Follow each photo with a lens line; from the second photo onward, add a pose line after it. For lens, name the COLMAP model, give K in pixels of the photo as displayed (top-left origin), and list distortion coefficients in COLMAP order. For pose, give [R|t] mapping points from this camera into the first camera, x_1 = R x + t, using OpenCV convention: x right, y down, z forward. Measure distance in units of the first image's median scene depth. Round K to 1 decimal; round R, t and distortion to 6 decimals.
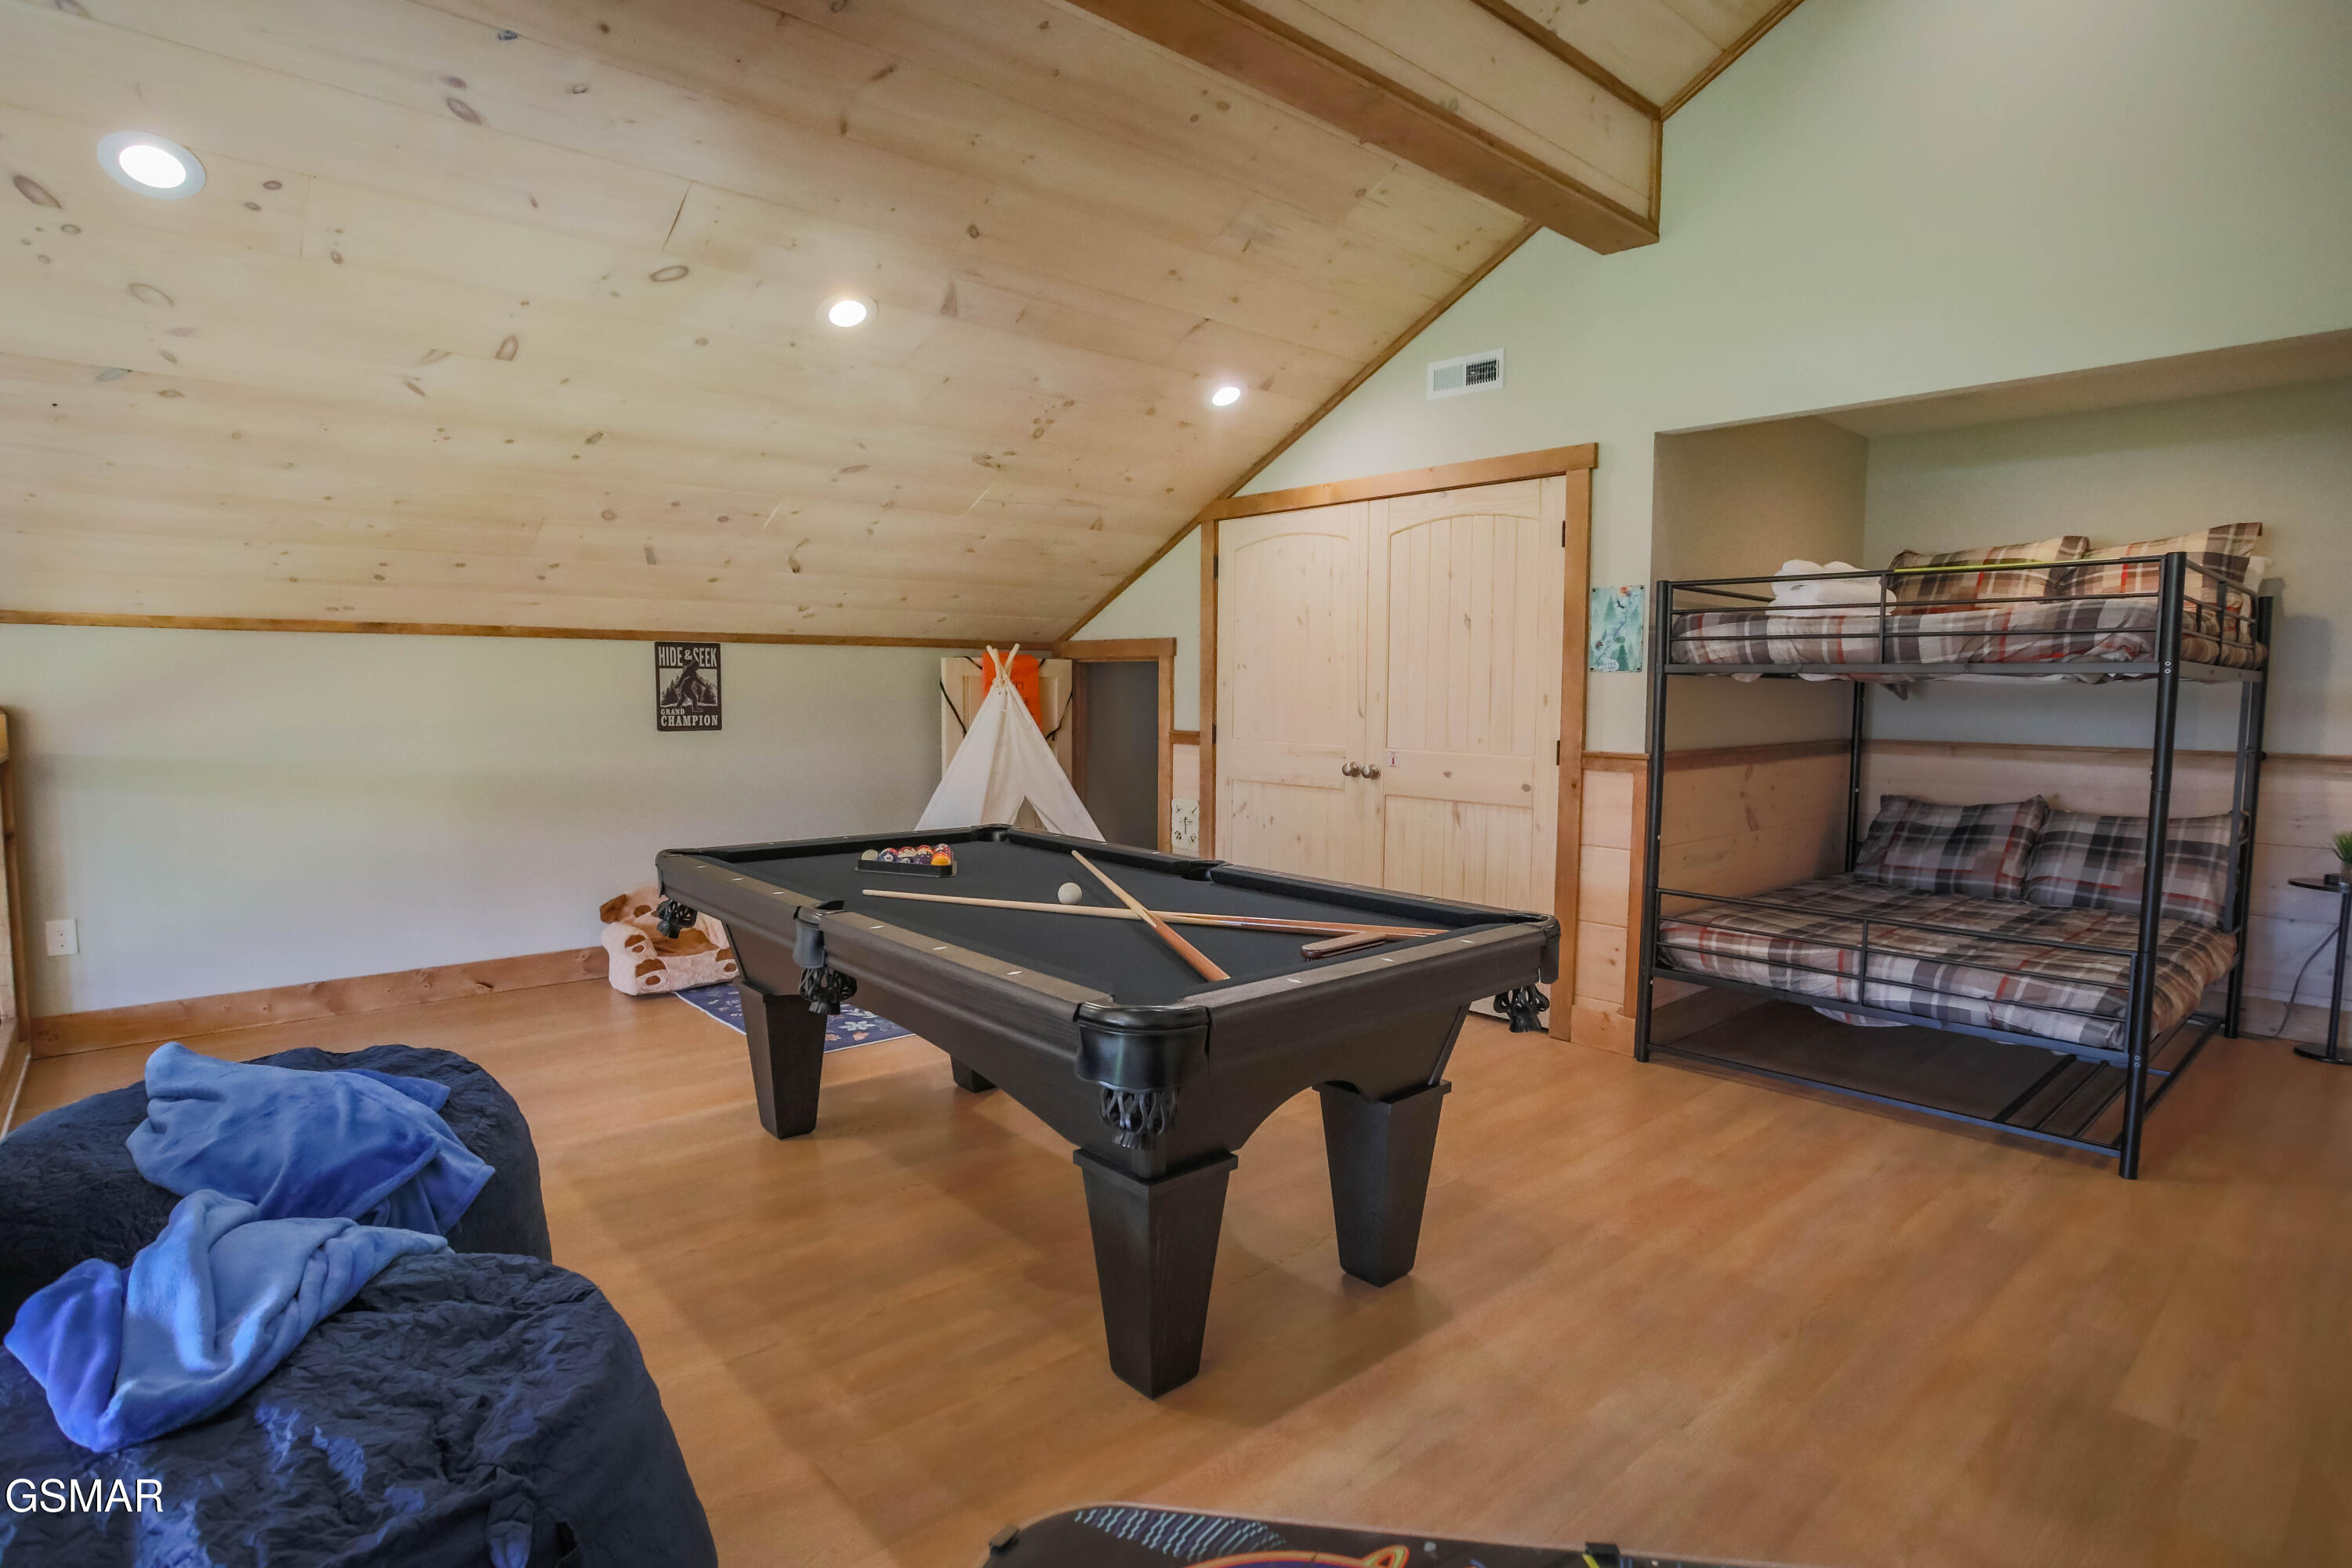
lens RADIAL K [[1203.2, 0, 1173.3], [0, 1203.2, 759.5], [0, 0, 1]] dist [-0.040799, 0.000084]
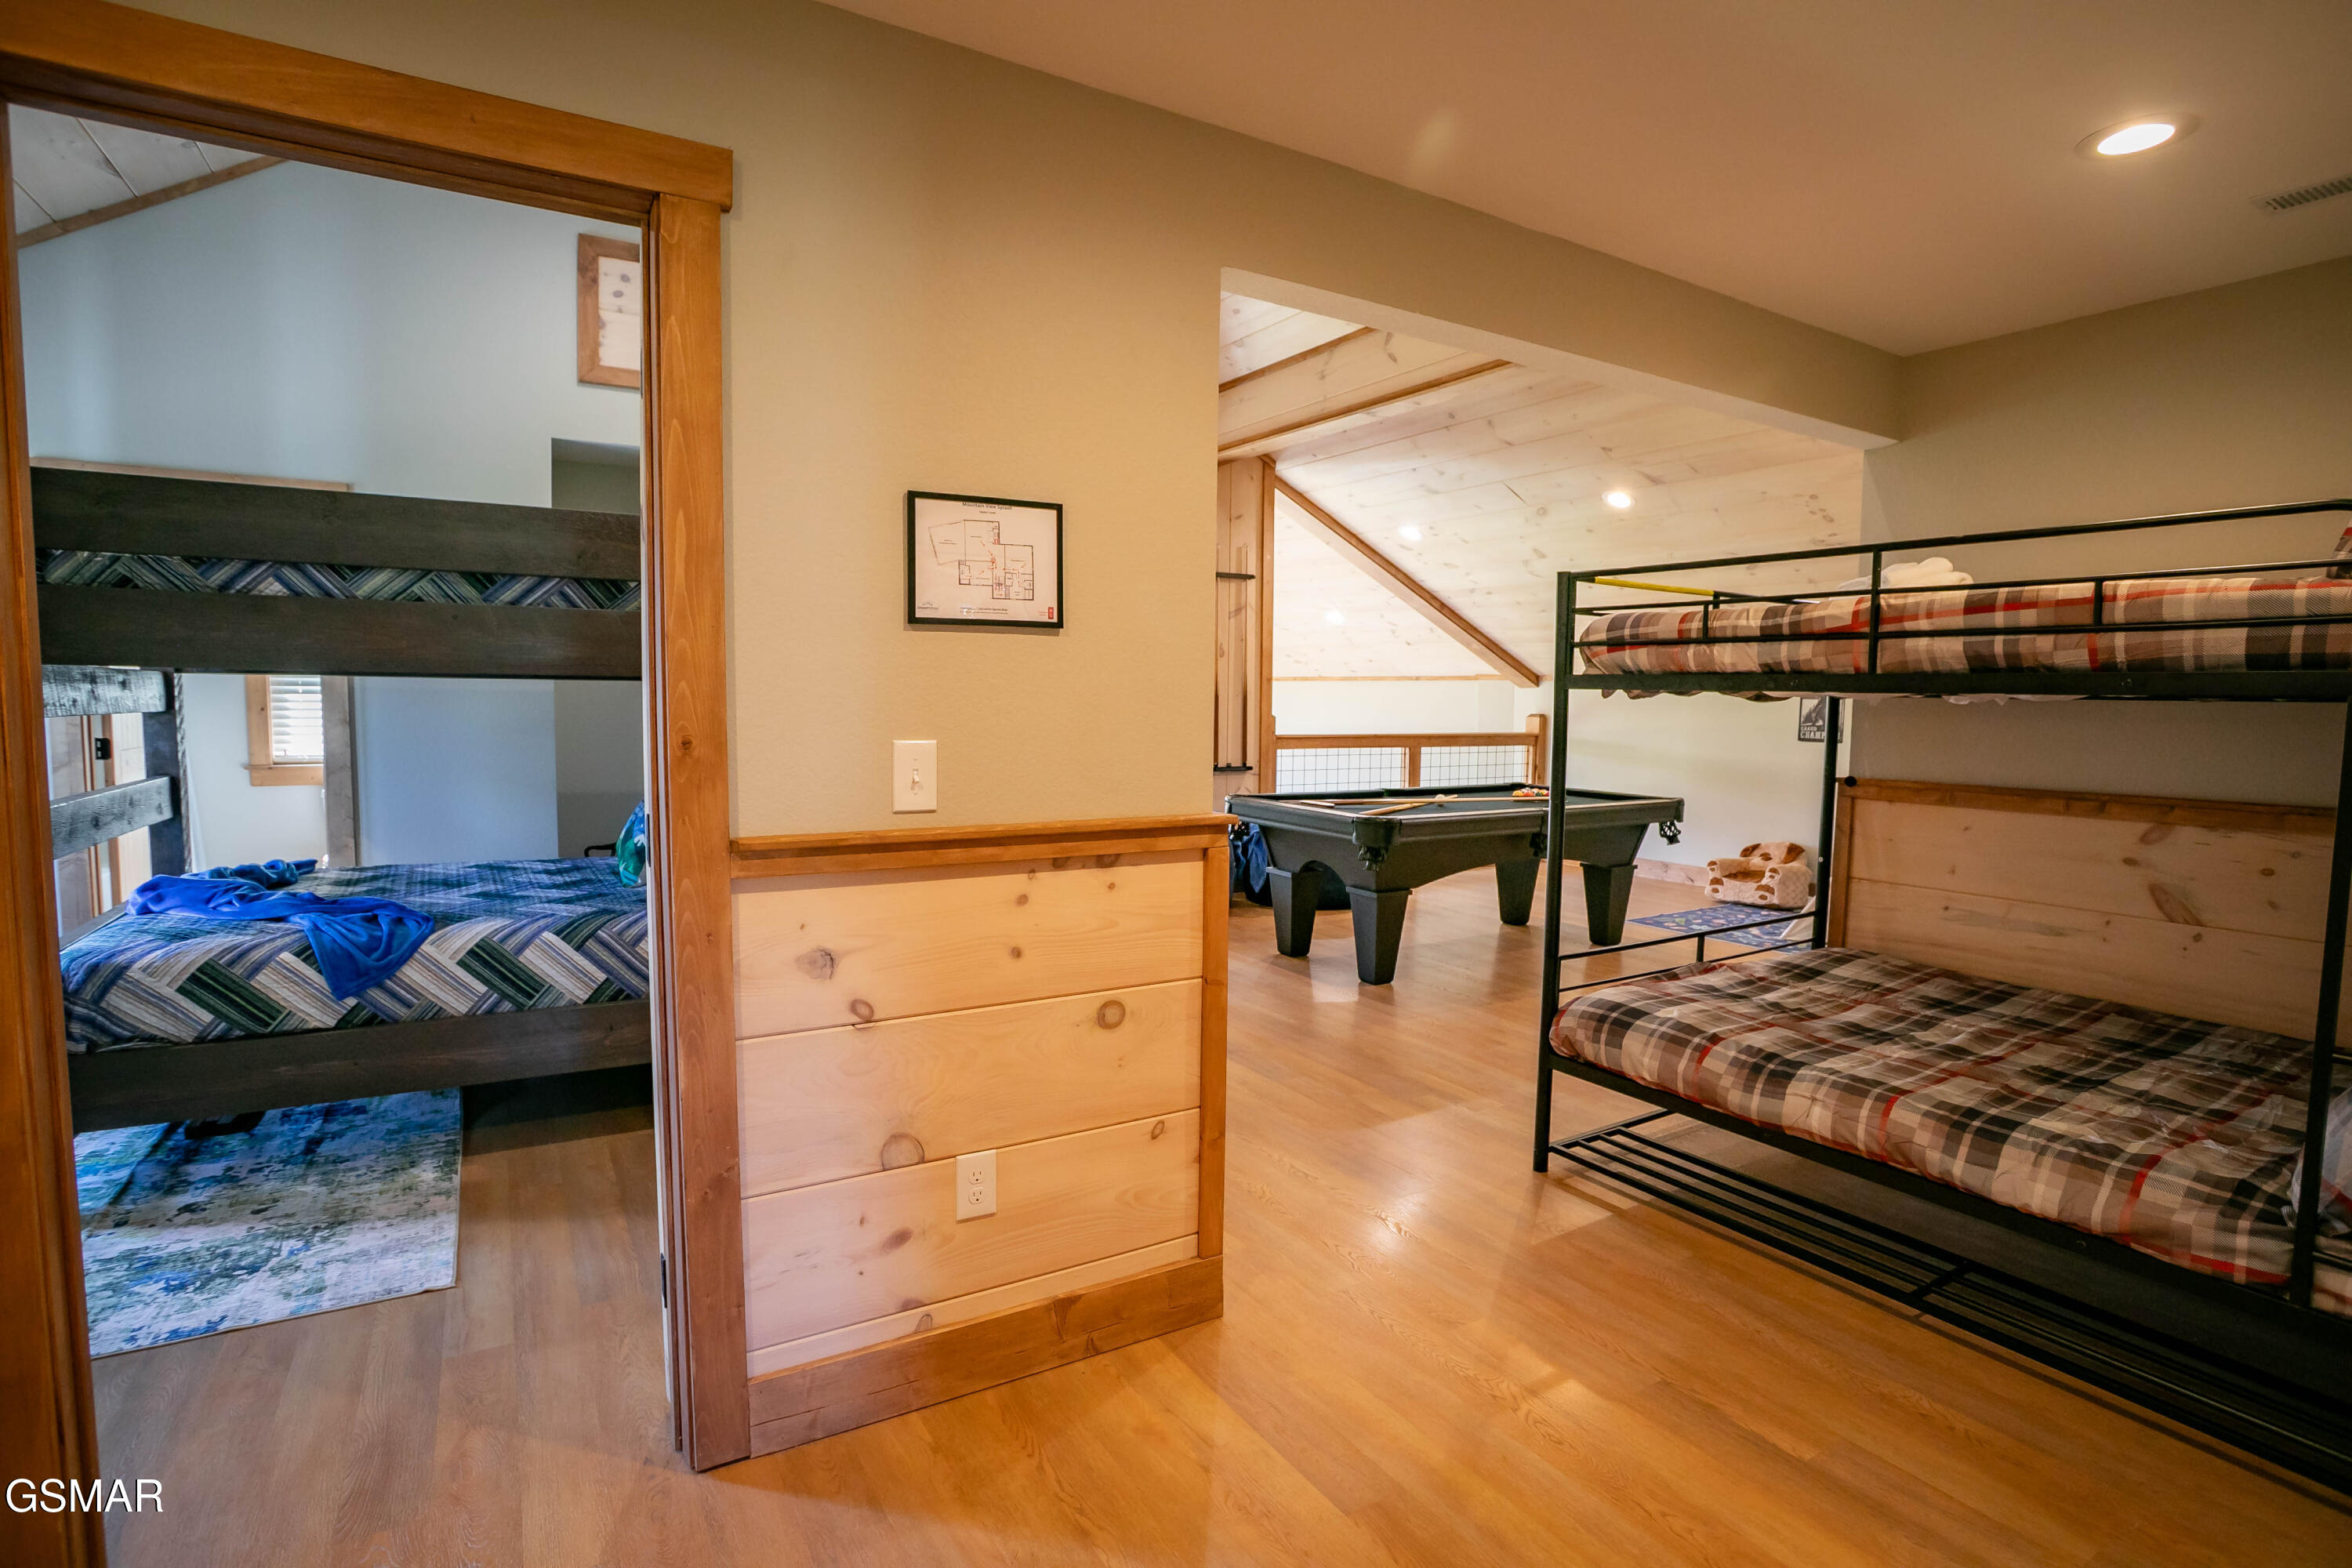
lens RADIAL K [[1133.1, 0, 1176.0], [0, 1133.1, 784.0], [0, 0, 1]] dist [-0.071113, 0.000023]
pose [[-0.169454, 0.071878, -0.982913, 1.062945], [-0.075800, 0.993432, 0.085715, -0.030494], [0.982619, 0.089029, -0.162893, 0.462534]]
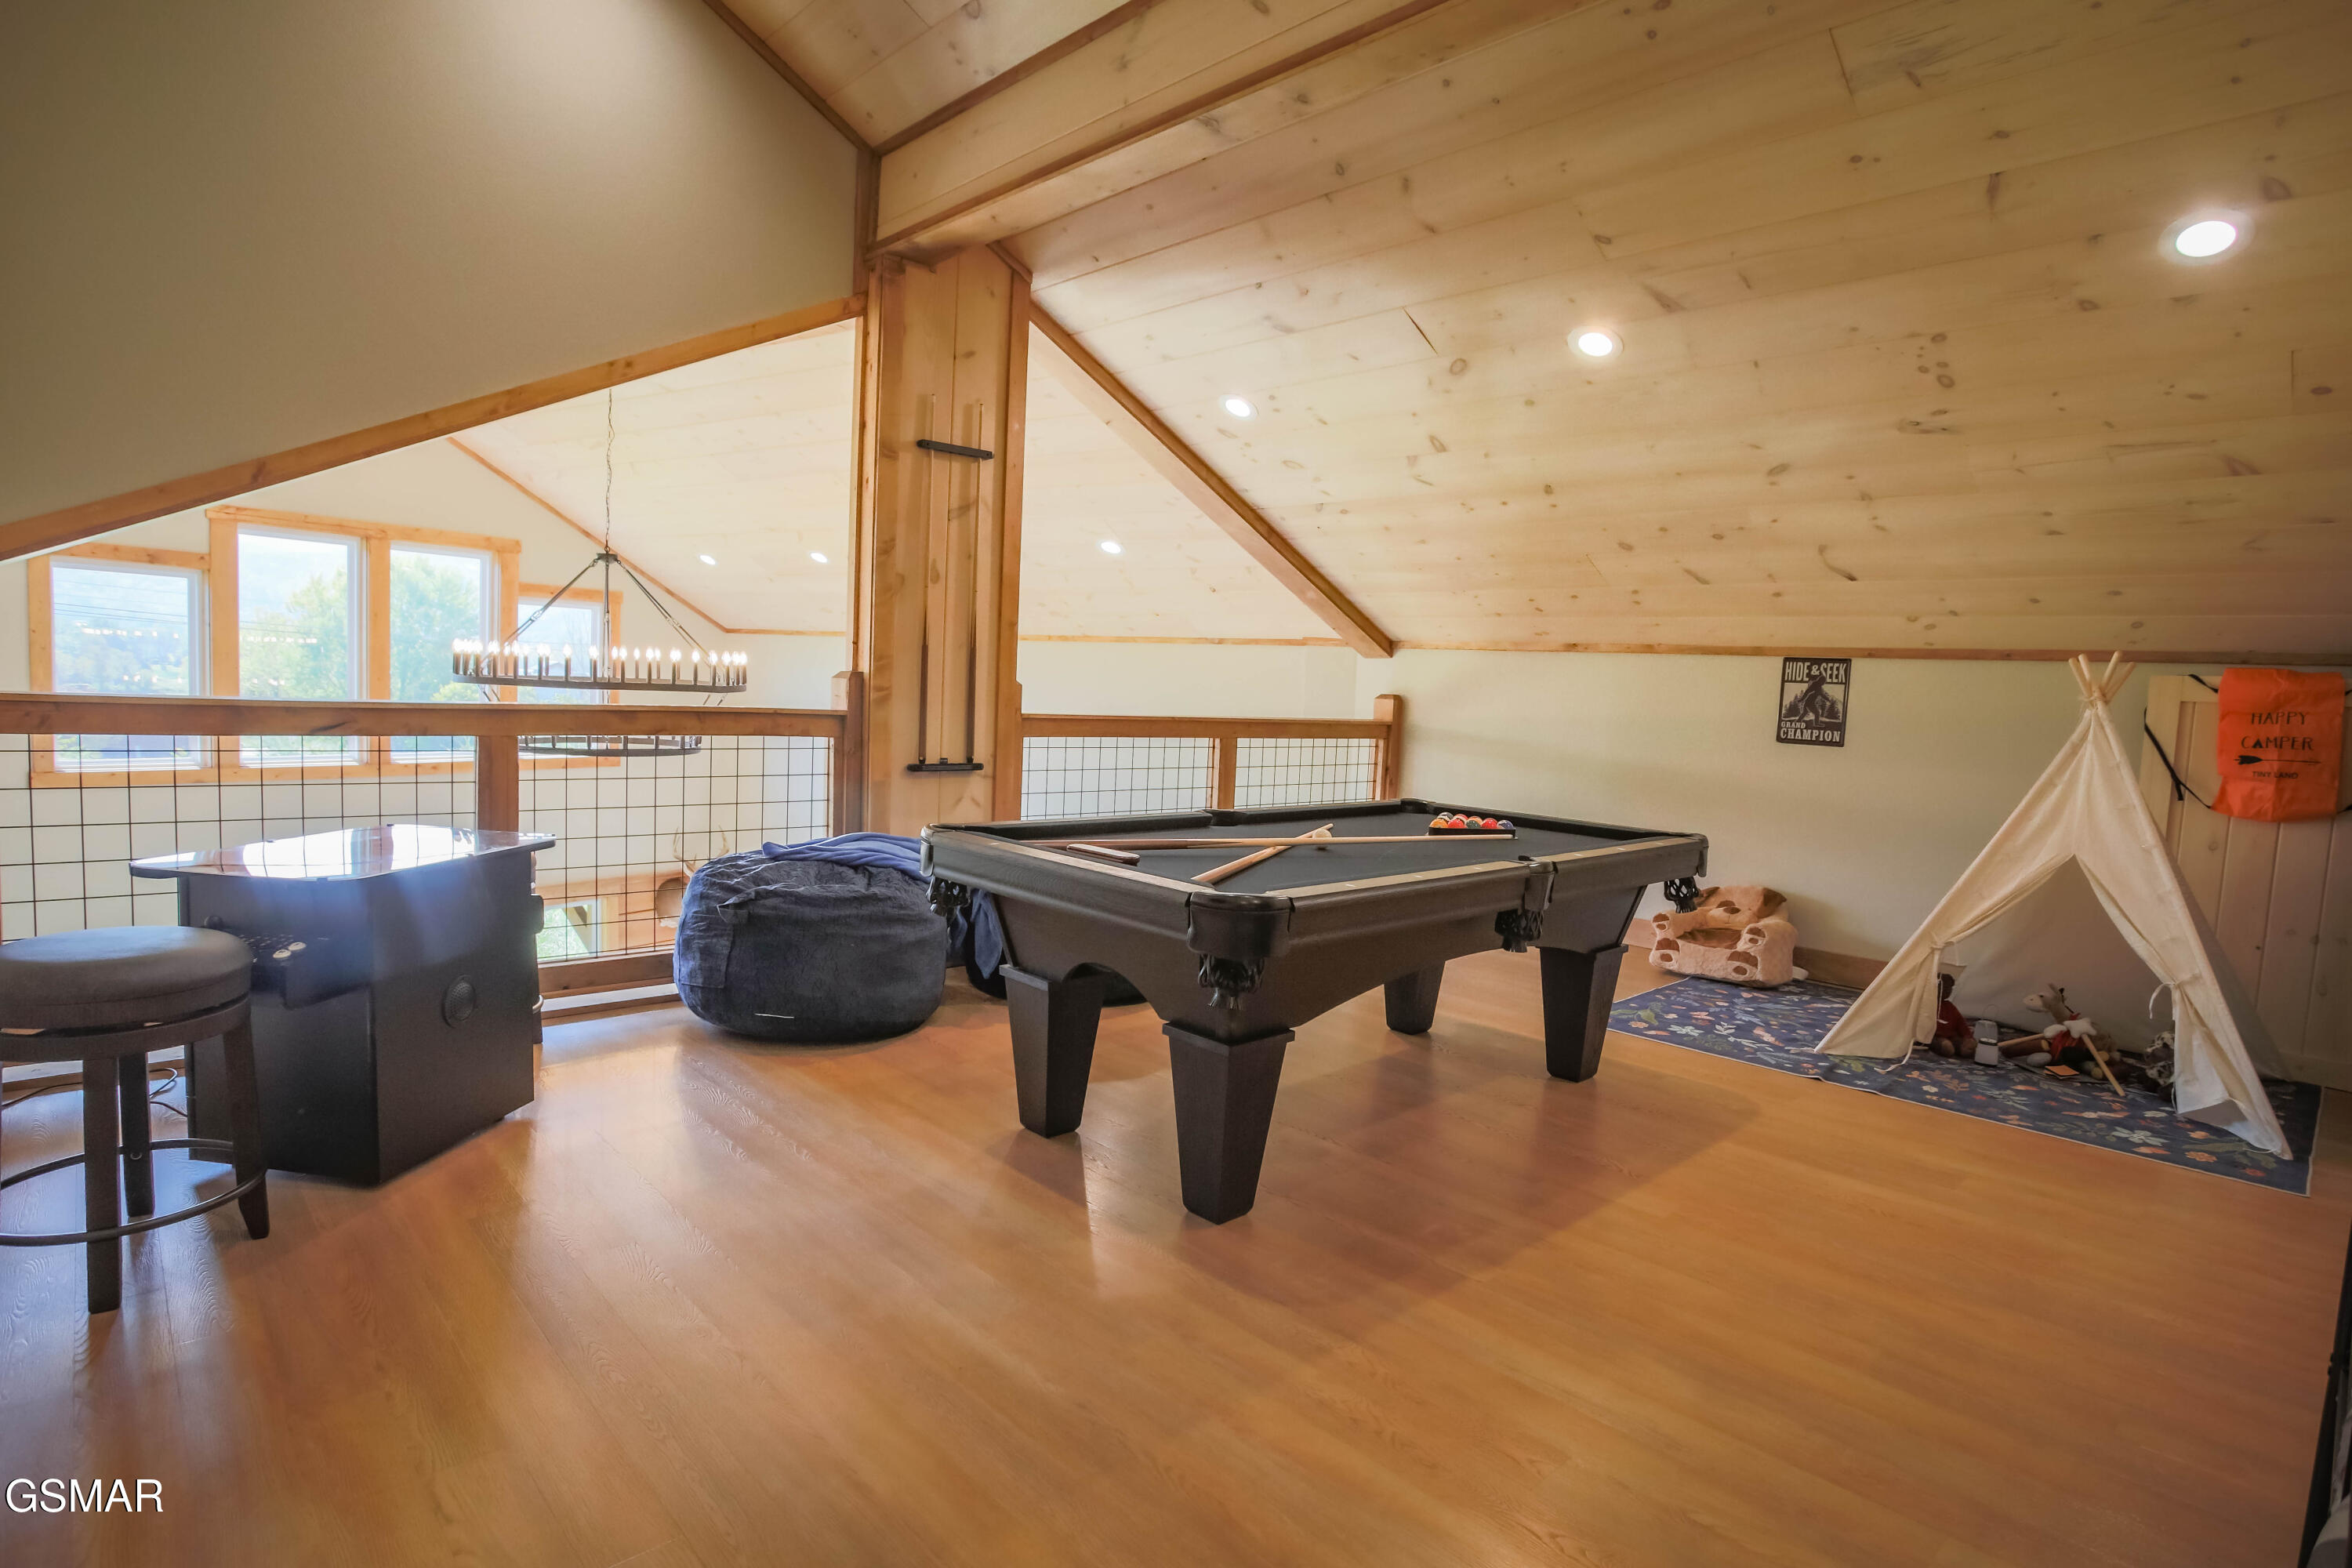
lens RADIAL K [[1203.2, 0, 1173.3], [0, 1203.2, 759.5], [0, 0, 1]] dist [-0.040799, 0.000084]
pose [[0.043128, 0.062205, -0.997131, 0.582513], [-0.109635, 0.992327, 0.057163, -0.010482], [0.993036, 0.106856, 0.049616, 0.423406]]
